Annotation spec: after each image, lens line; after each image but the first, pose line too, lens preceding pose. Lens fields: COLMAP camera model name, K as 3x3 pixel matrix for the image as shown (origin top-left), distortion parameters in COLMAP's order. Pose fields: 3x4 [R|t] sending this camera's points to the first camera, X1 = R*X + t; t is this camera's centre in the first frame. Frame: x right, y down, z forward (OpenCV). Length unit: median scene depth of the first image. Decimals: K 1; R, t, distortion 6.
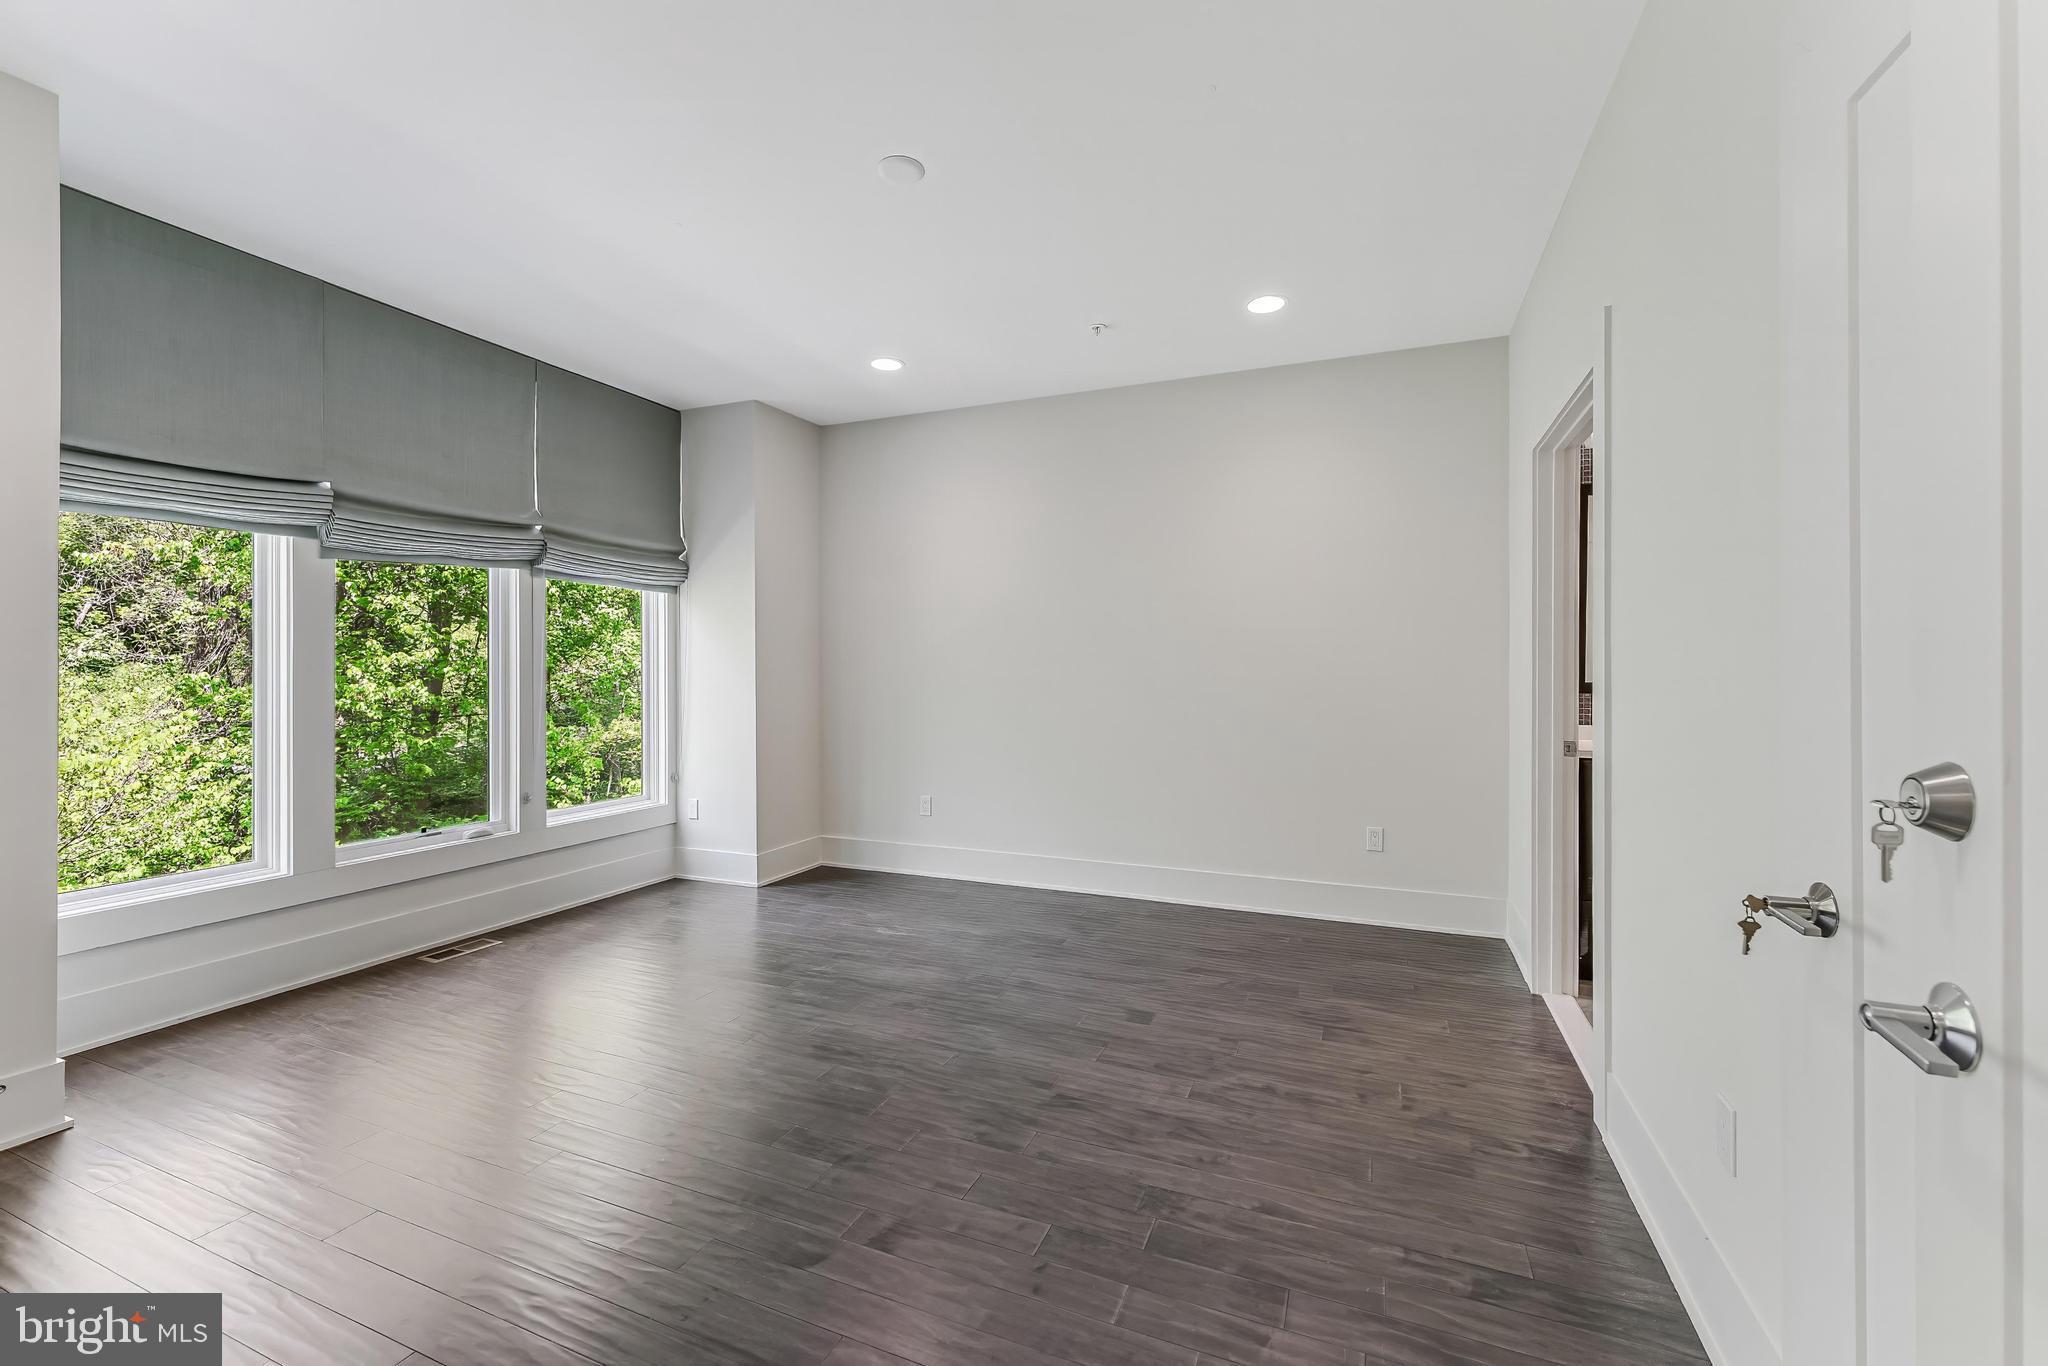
lens RADIAL K [[829.8, 0, 1032.2], [0, 829.8, 668.2], [0, 0, 1]] dist [0.002320, -0.000050]
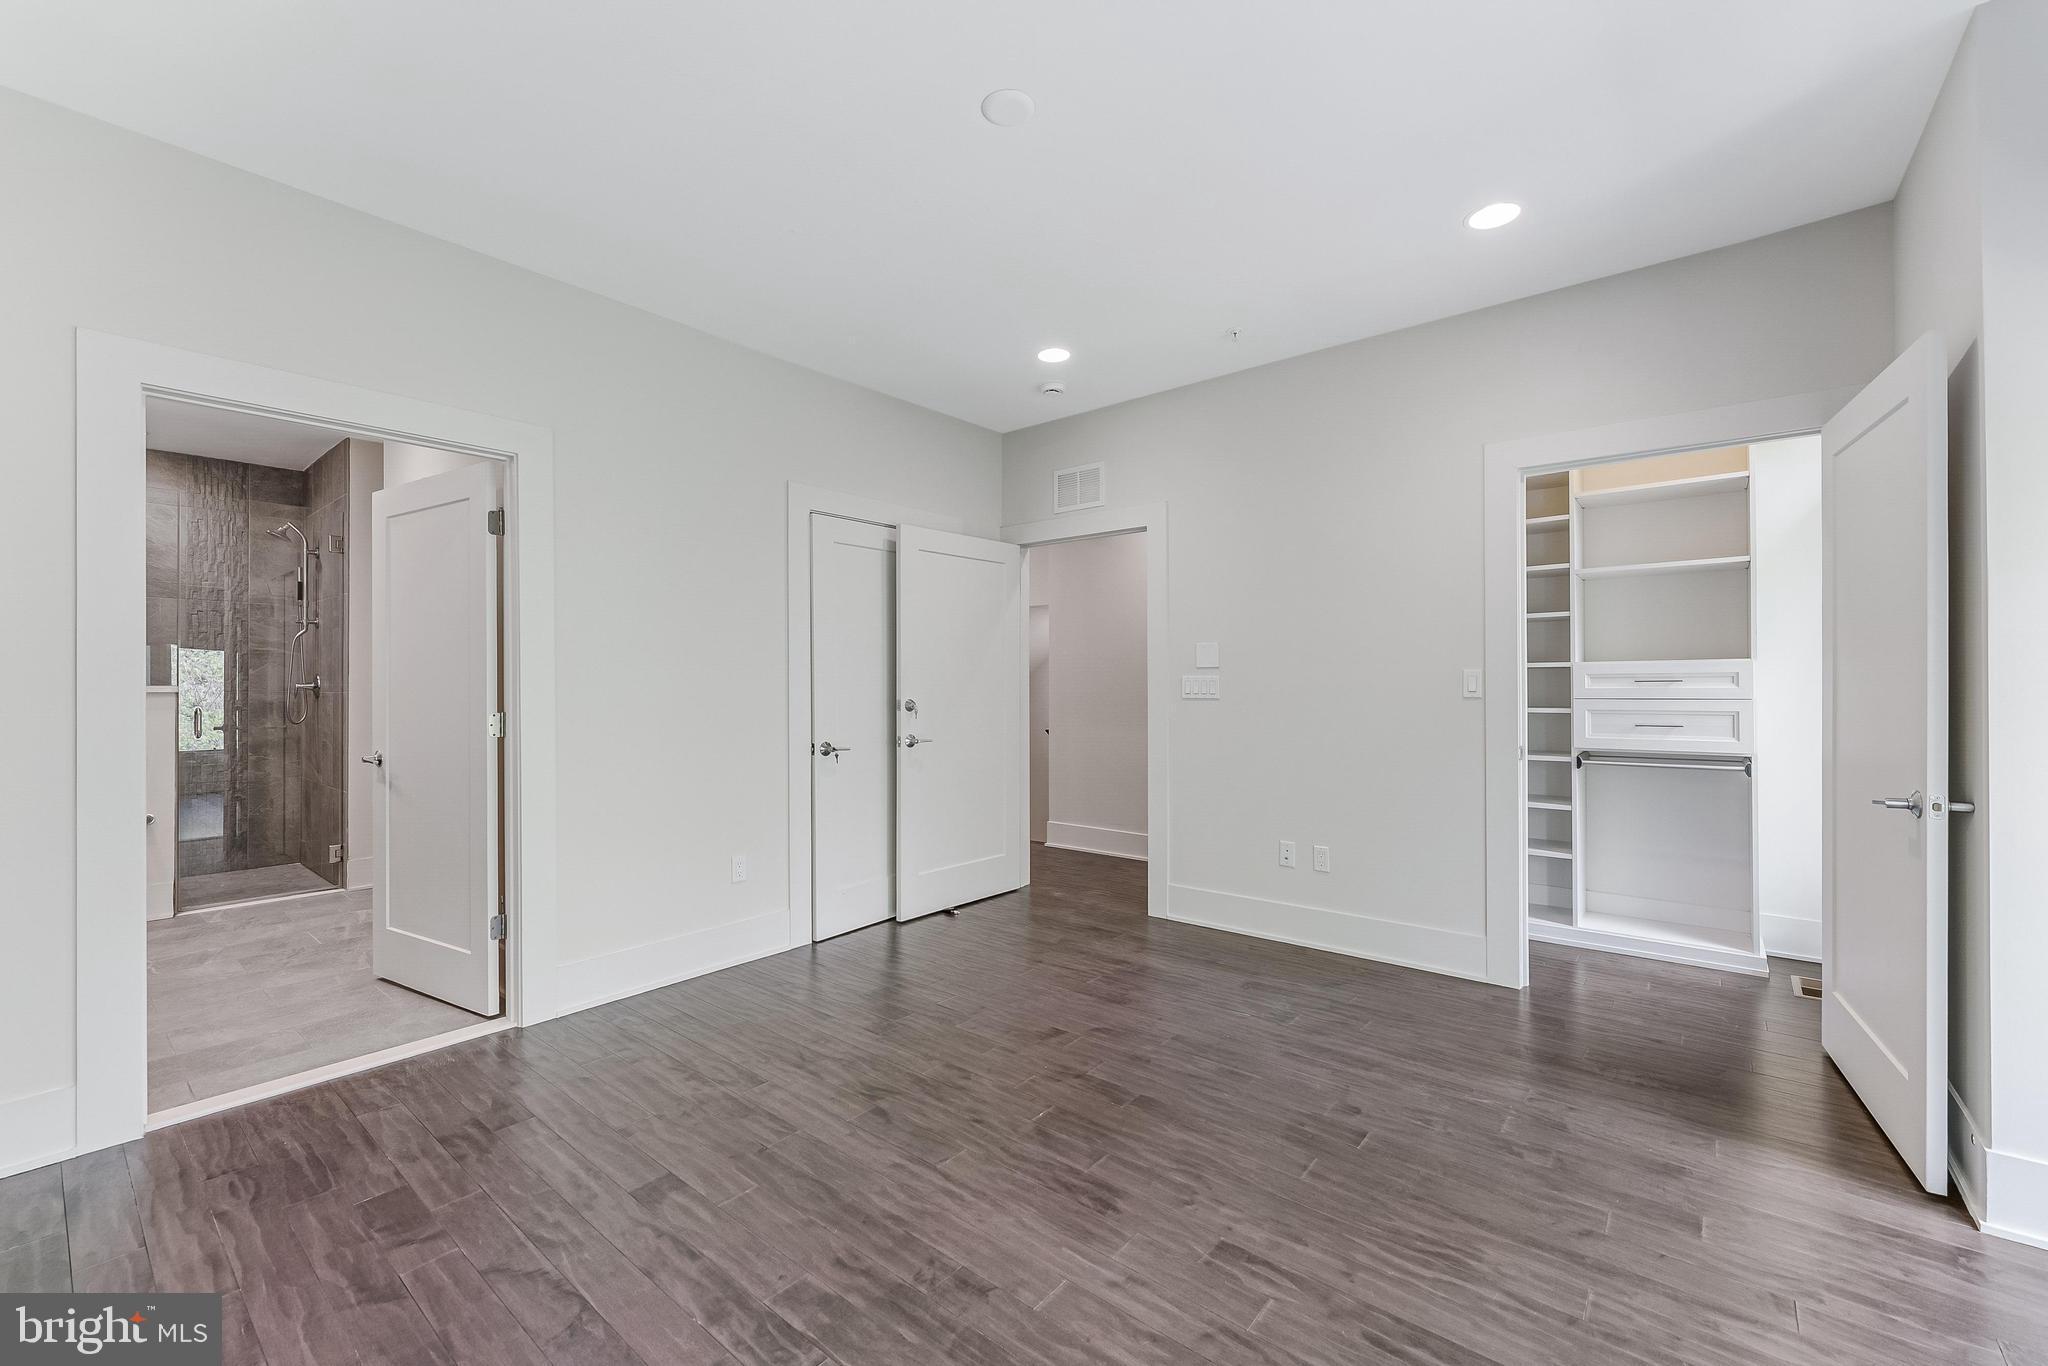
lens RADIAL K [[824.6, 0, 1029.9], [0, 824.6, 677.1], [0, 0, 1]] dist [0.001840, -0.000086]
pose [[-0.957371, 0.006375, 0.288790, -0.458893], [0.003950, 0.999952, -0.008977, 0.001423], [-0.288833, -0.007454, -0.957351, 1.962660]]
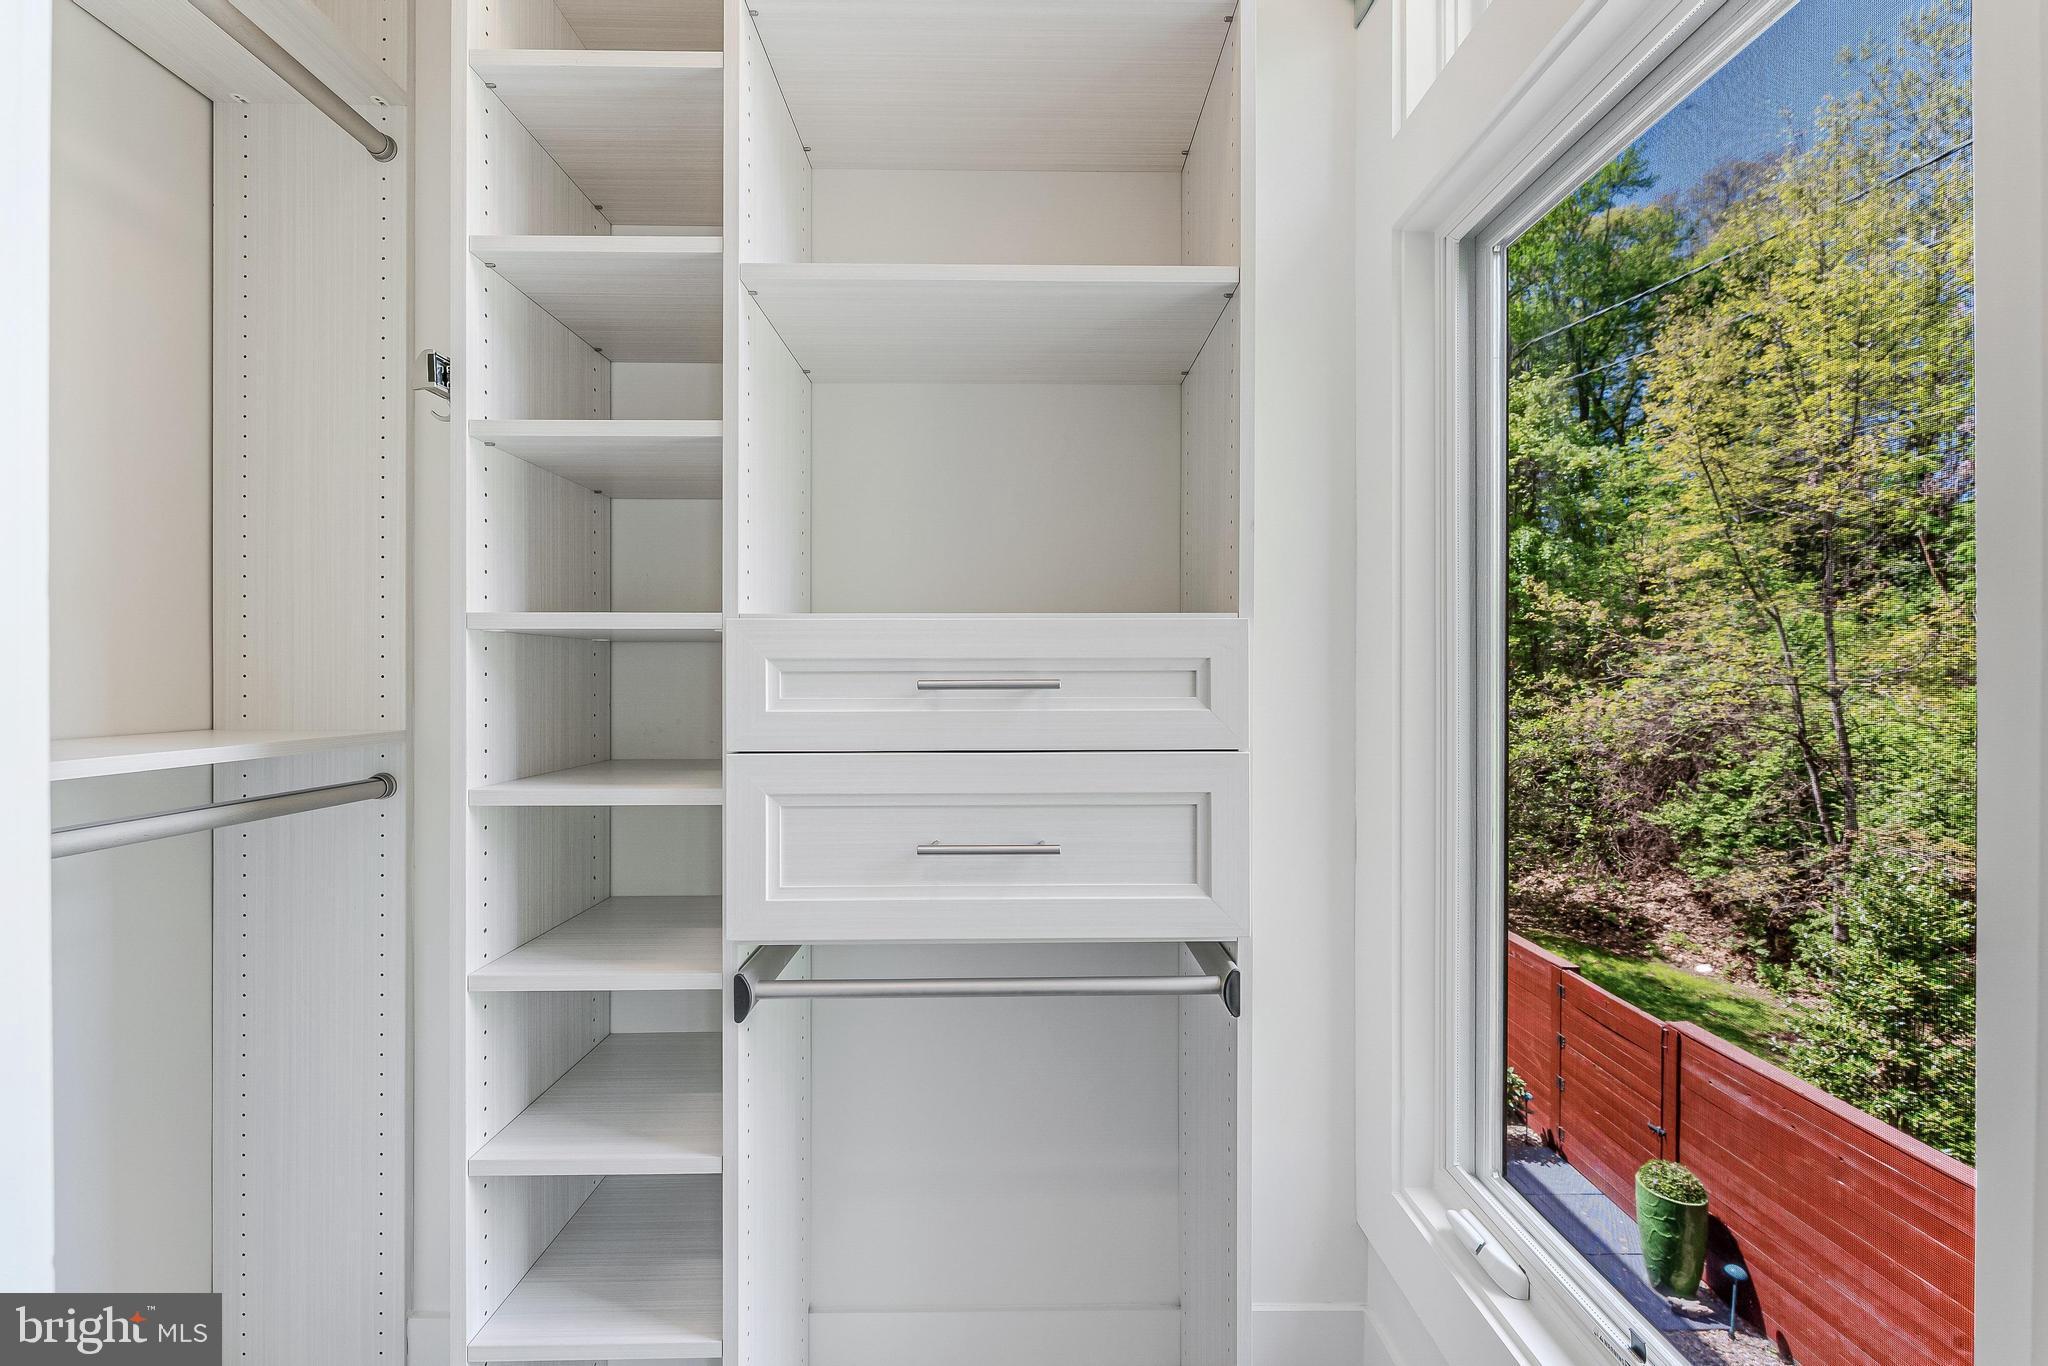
lens RADIAL K [[824.6, 0, 1029.9], [0, 824.6, 677.1], [0, 0, 1]] dist [0.001840, -0.000086]
pose [[-0.916247, -0.000524, -0.400614, -0.990152], [0.001111, 0.999992, -0.003849, -0.003522], [0.400612, -0.003972, -0.916239, 0.542318]]
